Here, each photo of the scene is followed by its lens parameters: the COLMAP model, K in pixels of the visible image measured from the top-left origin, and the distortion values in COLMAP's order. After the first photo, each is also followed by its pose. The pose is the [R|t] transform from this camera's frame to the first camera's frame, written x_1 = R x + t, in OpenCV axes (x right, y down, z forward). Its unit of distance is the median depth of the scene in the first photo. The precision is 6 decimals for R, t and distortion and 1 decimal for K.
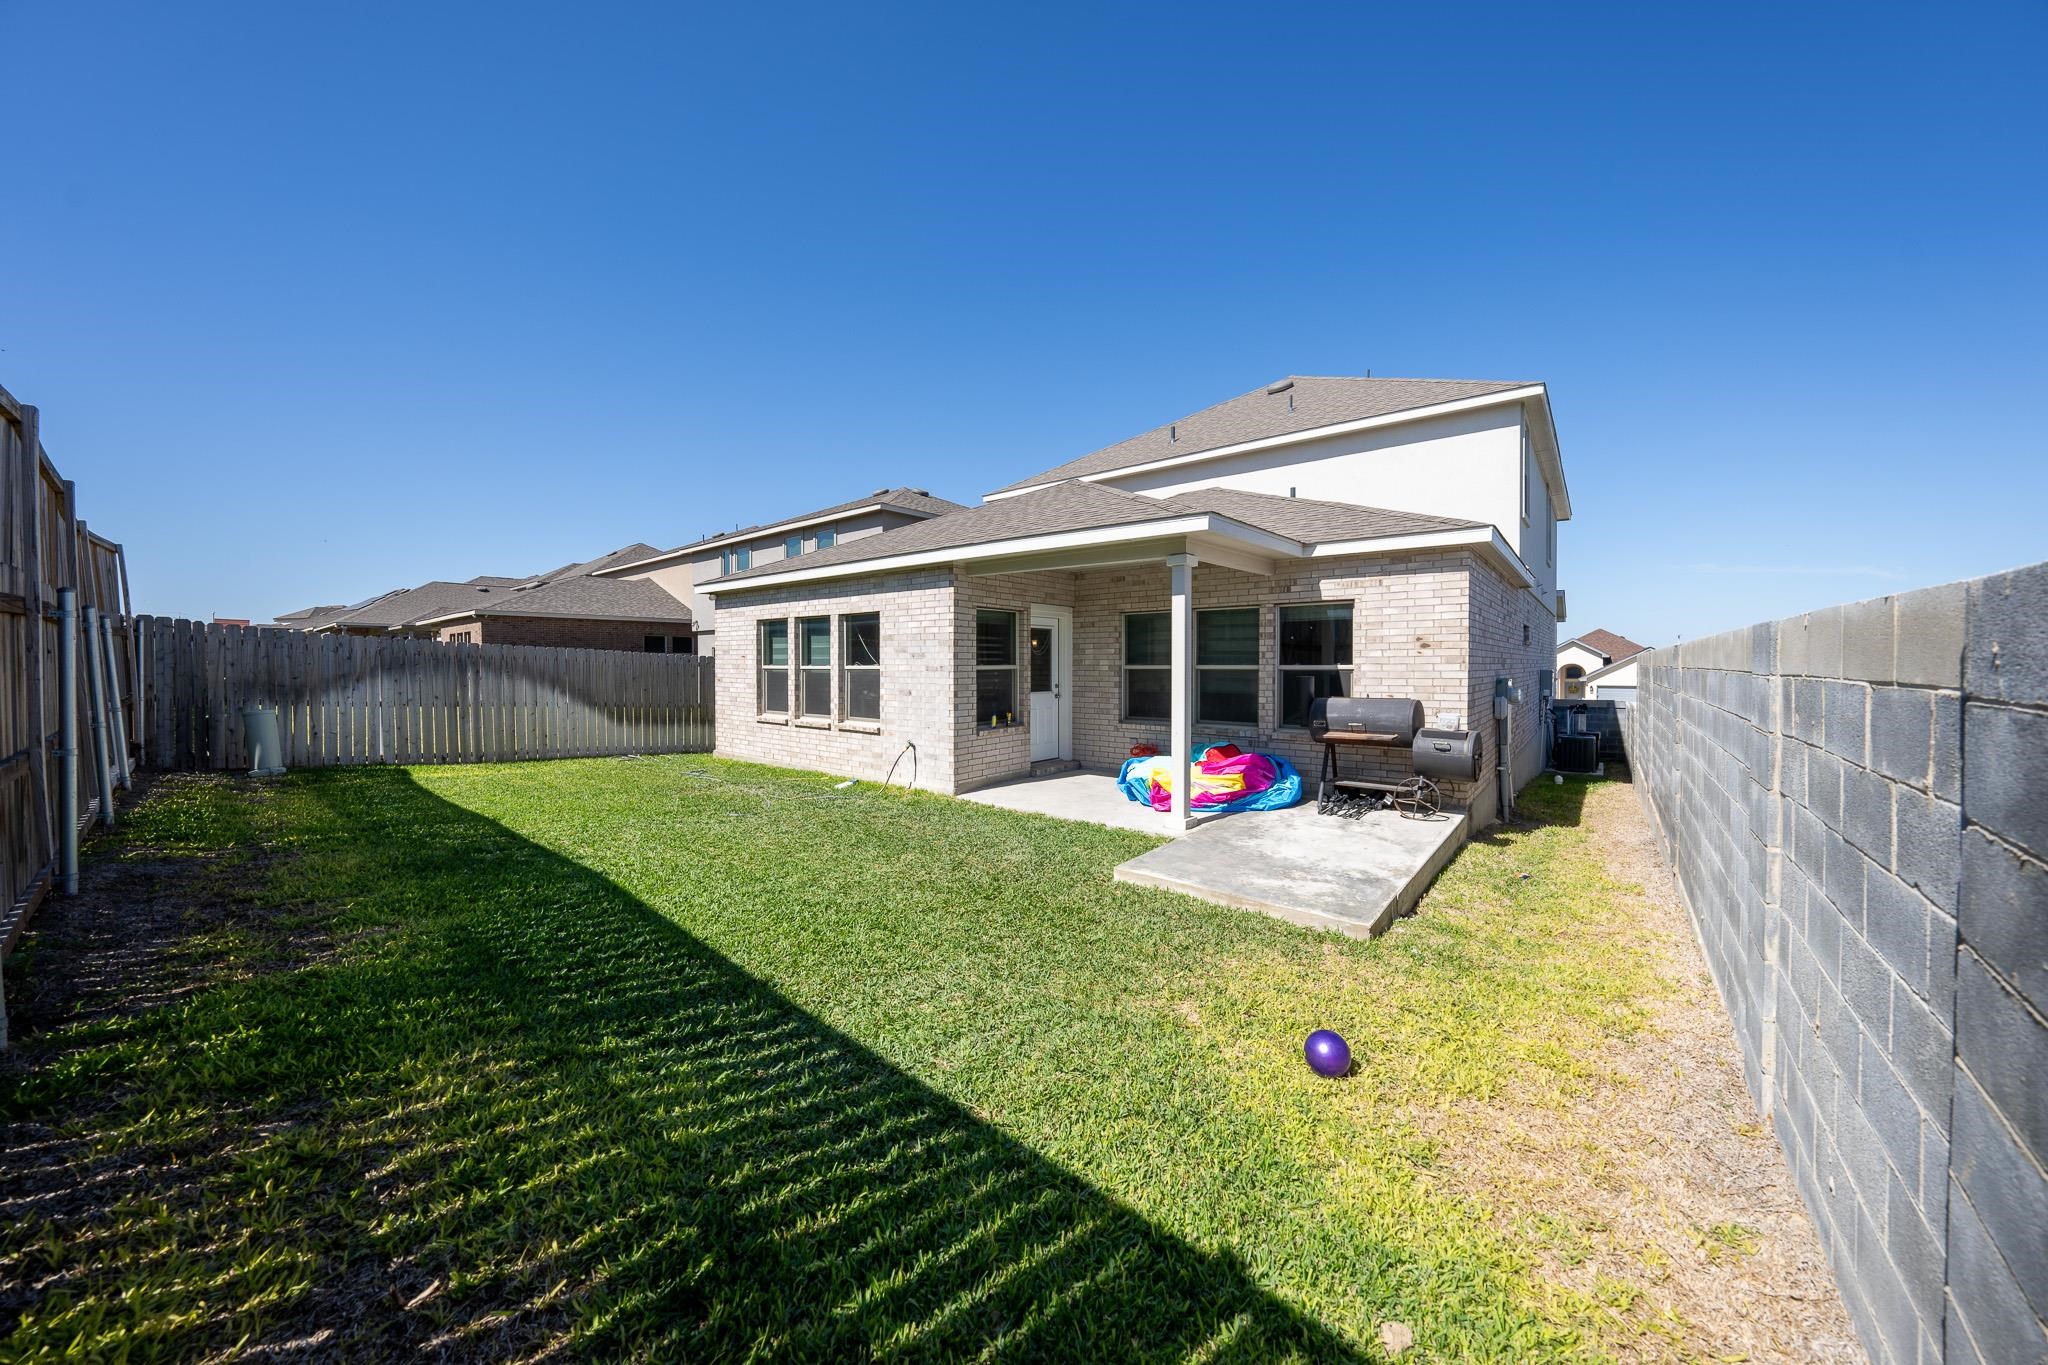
lens RADIAL K [[704.5, 0, 1027.2], [0, 704.5, 681.2], [0, 0, 1]] dist [-0.030442, 0.007112]
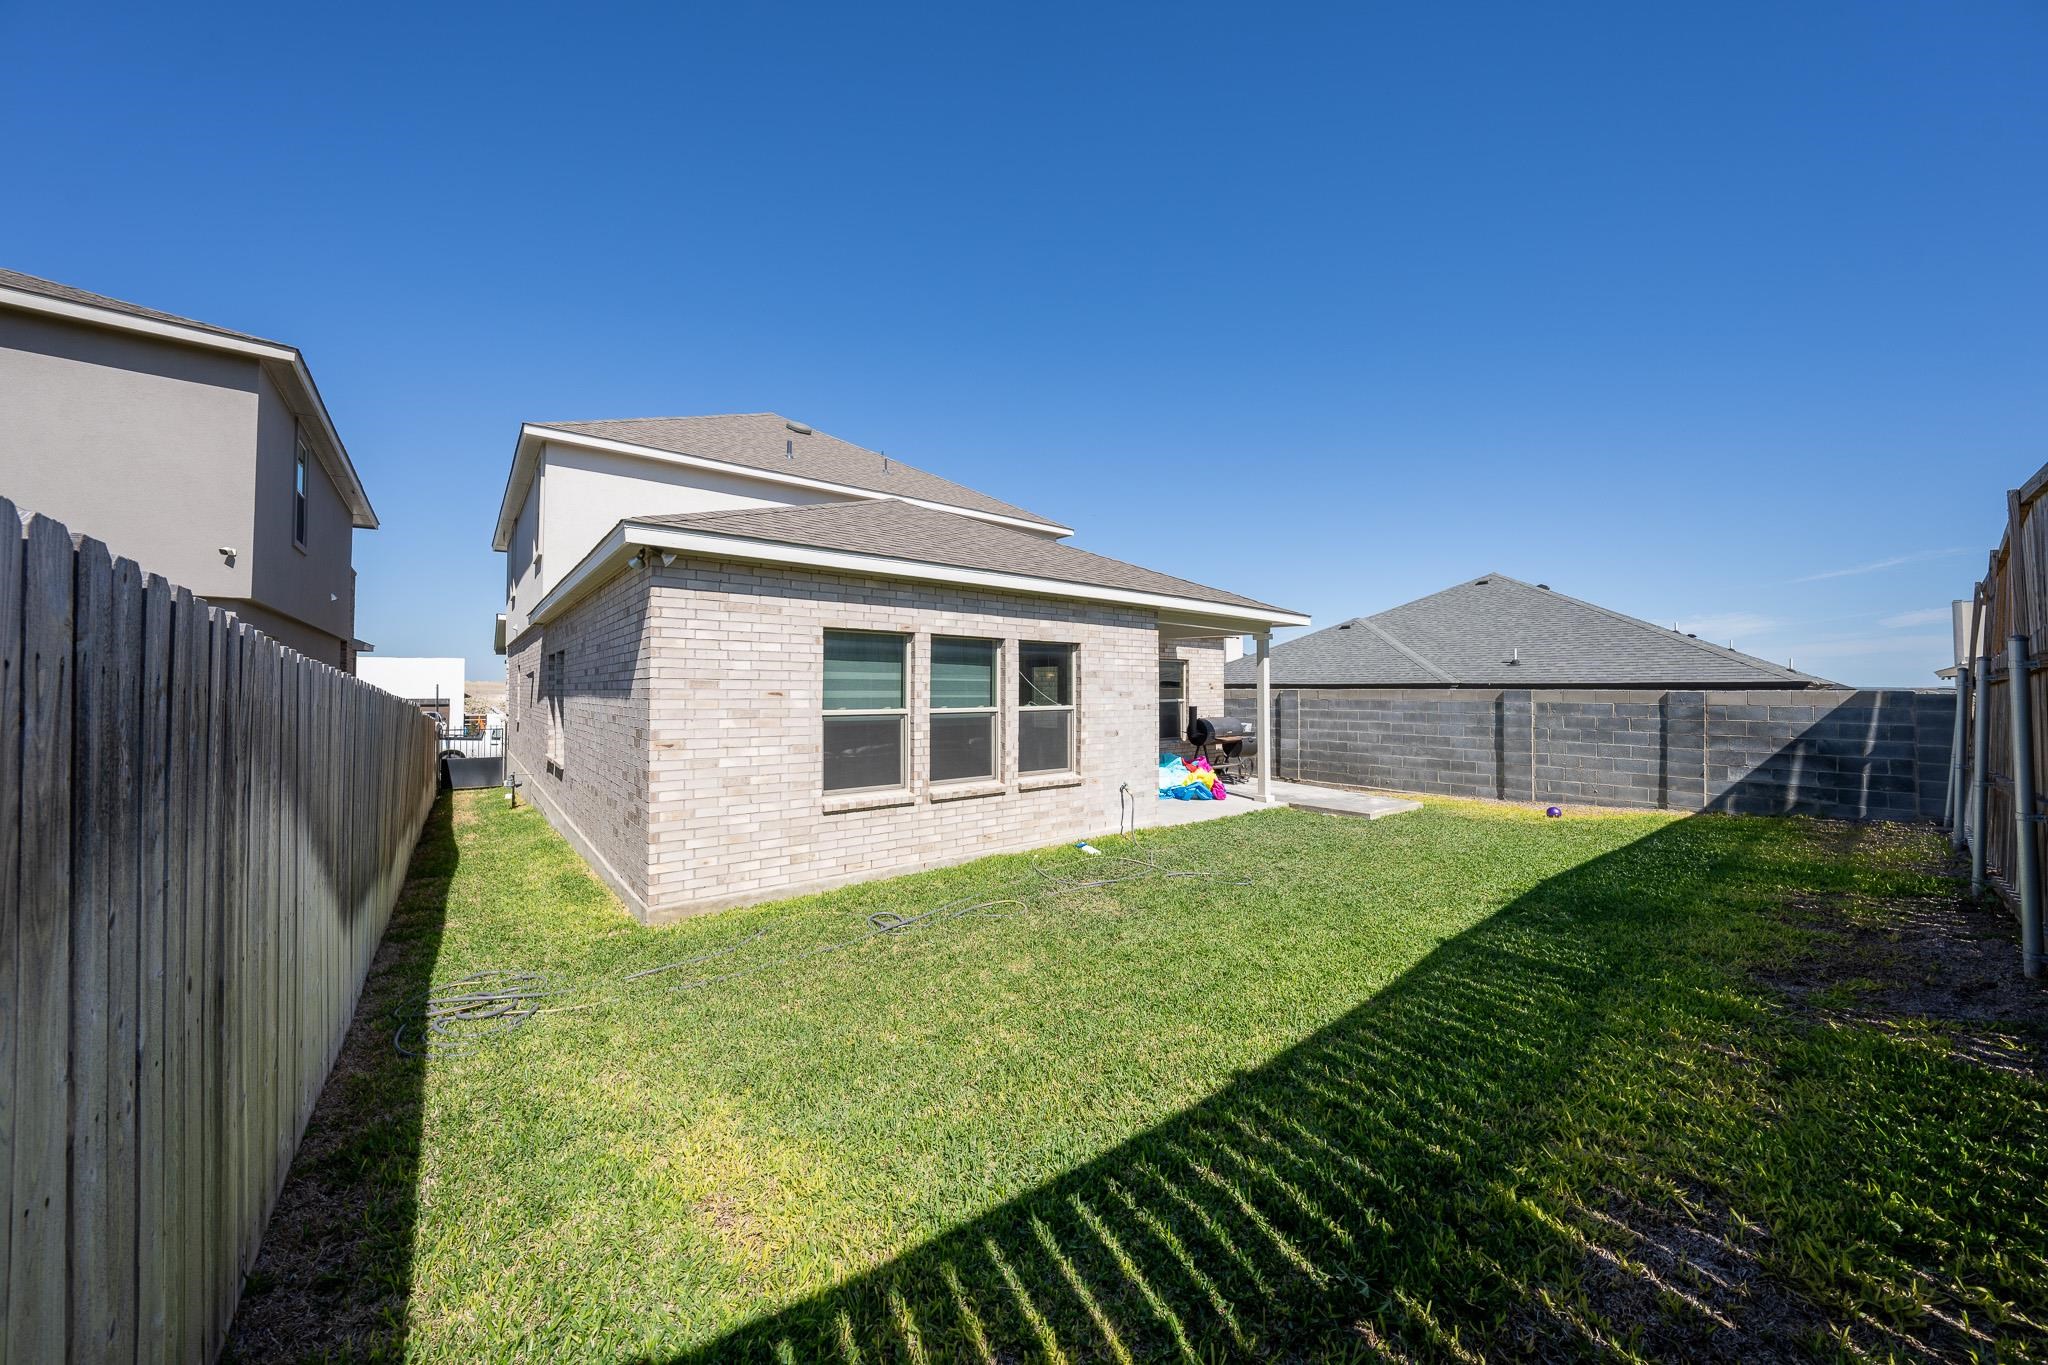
lens RADIAL K [[704.5, 0, 1027.2], [0, 704.5, 681.2], [0, 0, 1]] dist [-0.030442, 0.007112]
pose [[0.193316, 0.012918, 0.981051, -1.047297], [0.024593, 0.999535, -0.018008, -0.036905], [-0.980828, 0.027609, 0.192909, 0.868345]]
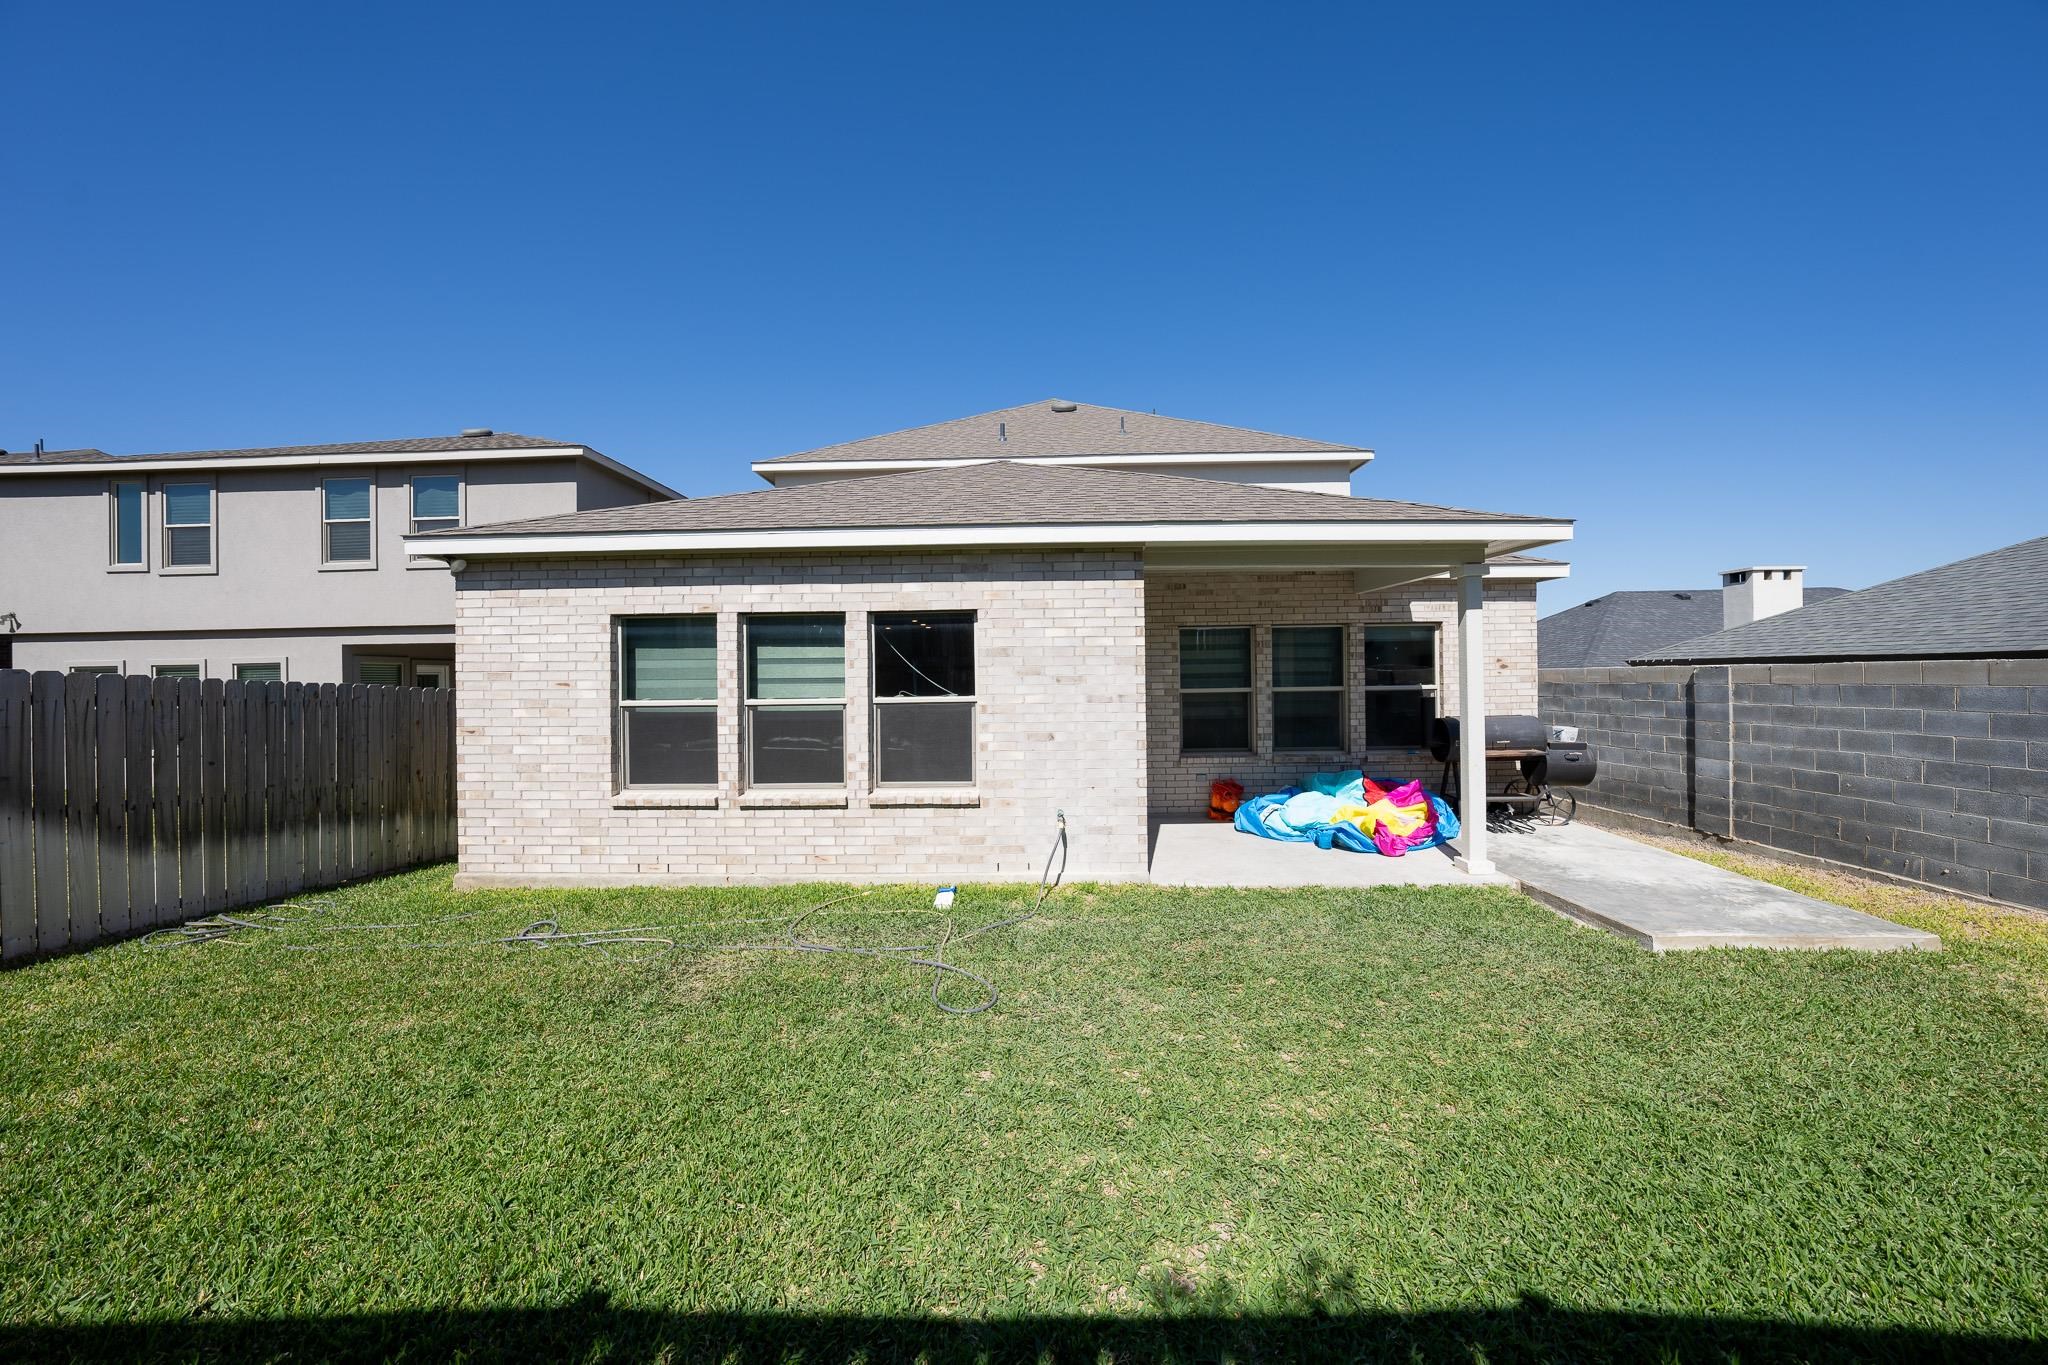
lens RADIAL K [[704.5, 0, 1027.2], [0, 704.5, 681.2], [0, 0, 1]] dist [-0.030442, 0.007112]
pose [[0.786724, -0.010924, 0.617208, -0.544955], [0.028411, 0.999425, -0.018526, -0.022051], [-0.616650, 0.032110, 0.786582, 0.464652]]
